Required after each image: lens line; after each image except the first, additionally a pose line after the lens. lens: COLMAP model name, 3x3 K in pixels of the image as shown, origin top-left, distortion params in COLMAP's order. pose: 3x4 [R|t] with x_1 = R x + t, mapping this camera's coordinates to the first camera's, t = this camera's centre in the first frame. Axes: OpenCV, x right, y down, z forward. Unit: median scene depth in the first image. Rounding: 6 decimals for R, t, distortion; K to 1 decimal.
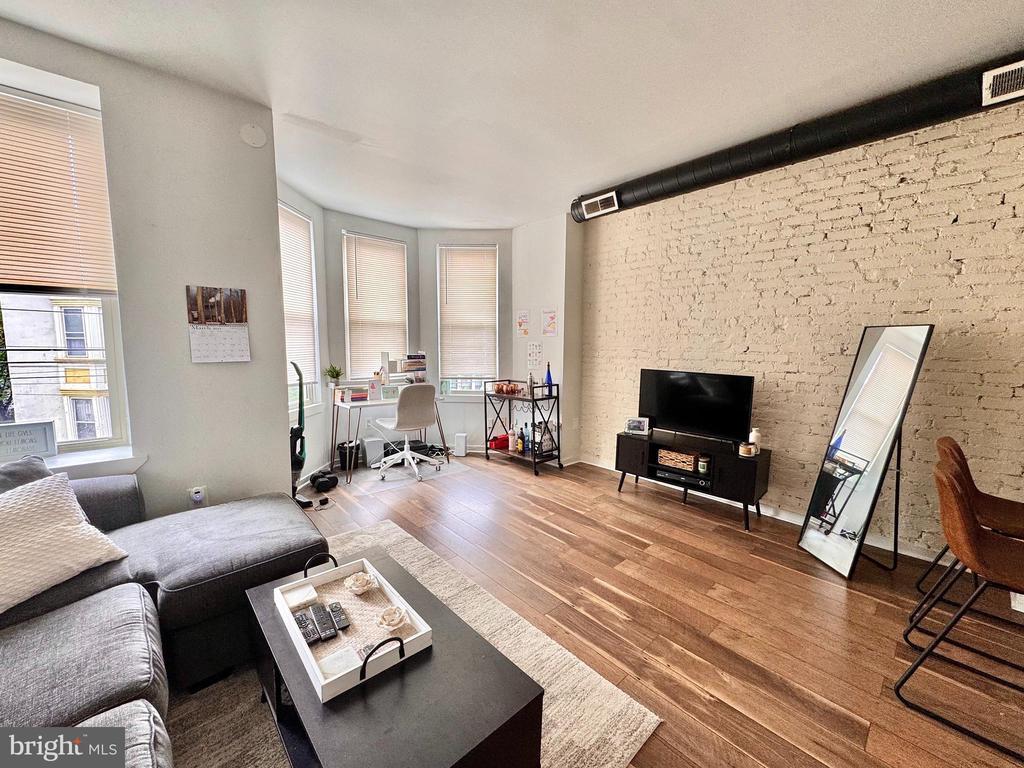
lens RADIAL K [[408.7, 0, 512.2], [0, 408.7, 384.3], [0, 0, 1]] dist [-0.006100, 0.000765]
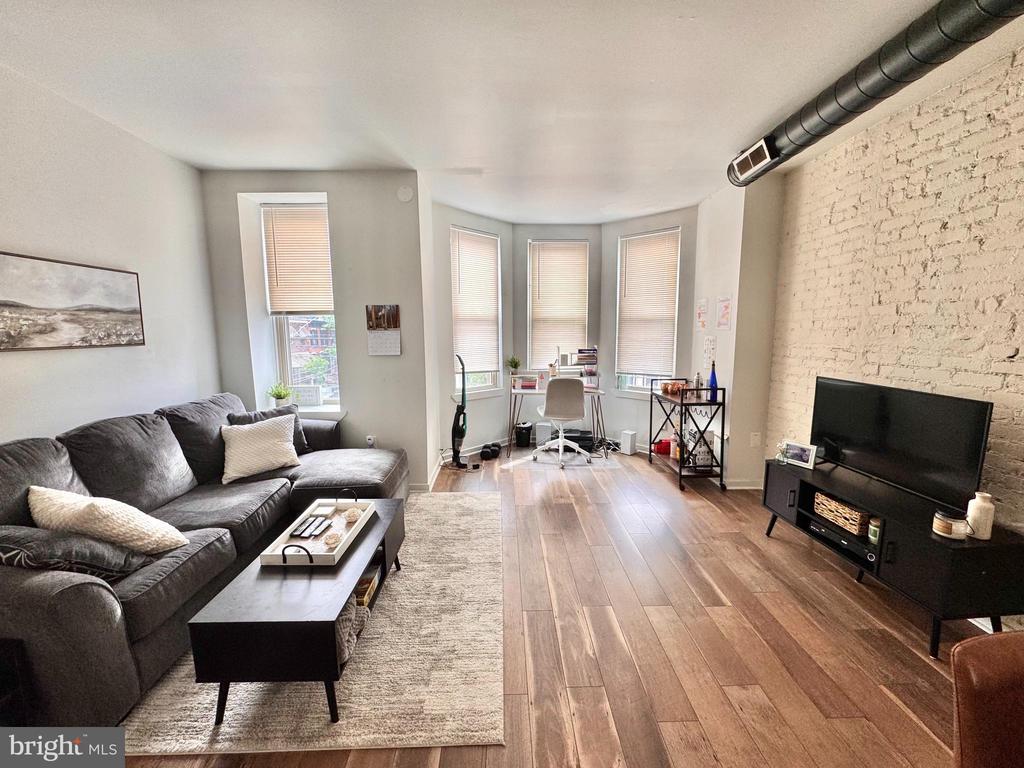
lens RADIAL K [[408.7, 0, 510.9], [0, 408.7, 384.9], [0, 0, 1]] dist [-0.006100, 0.000765]
pose [[0.749234, 0.075288, -0.658012, 0.387753], [-0.054867, 0.997159, 0.051619, -0.030413], [0.660029, -0.002571, 0.751236, 0.116582]]
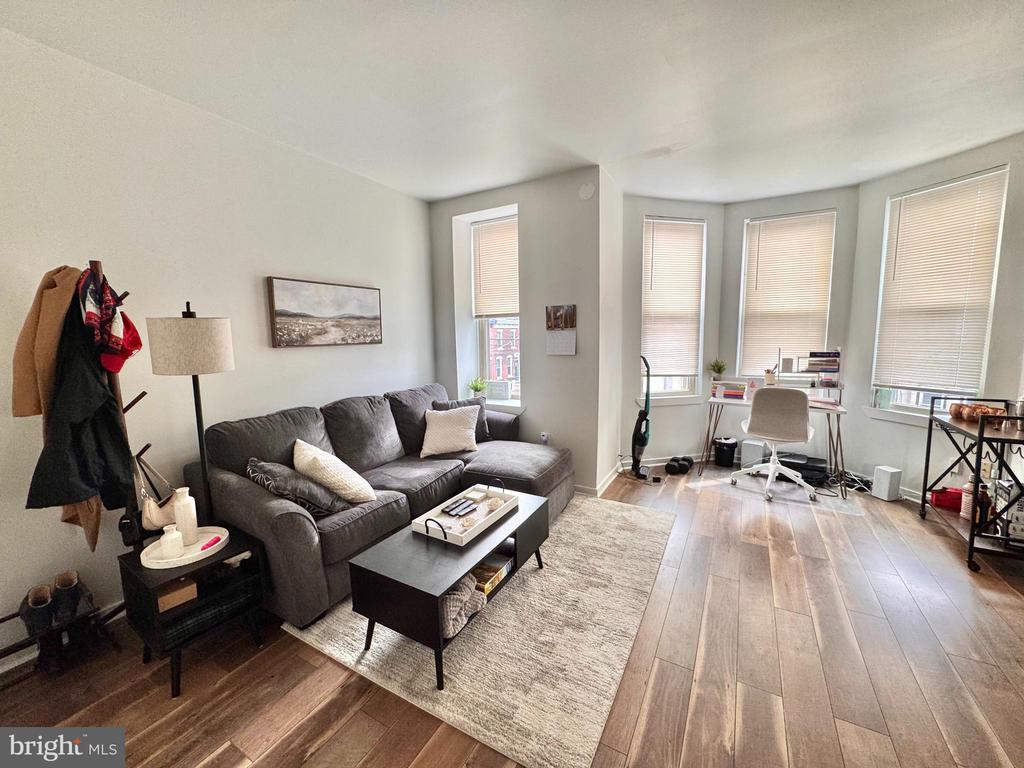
lens RADIAL K [[408.7, 0, 509.9], [0, 408.7, 384.4], [0, 0, 1]] dist [-0.006100, 0.000765]
pose [[0.301134, 0.103638, -0.947933, 0.422678], [-0.077179, 0.993464, 0.084098, -0.036417], [0.950453, 0.047836, 0.307164, 0.227414]]
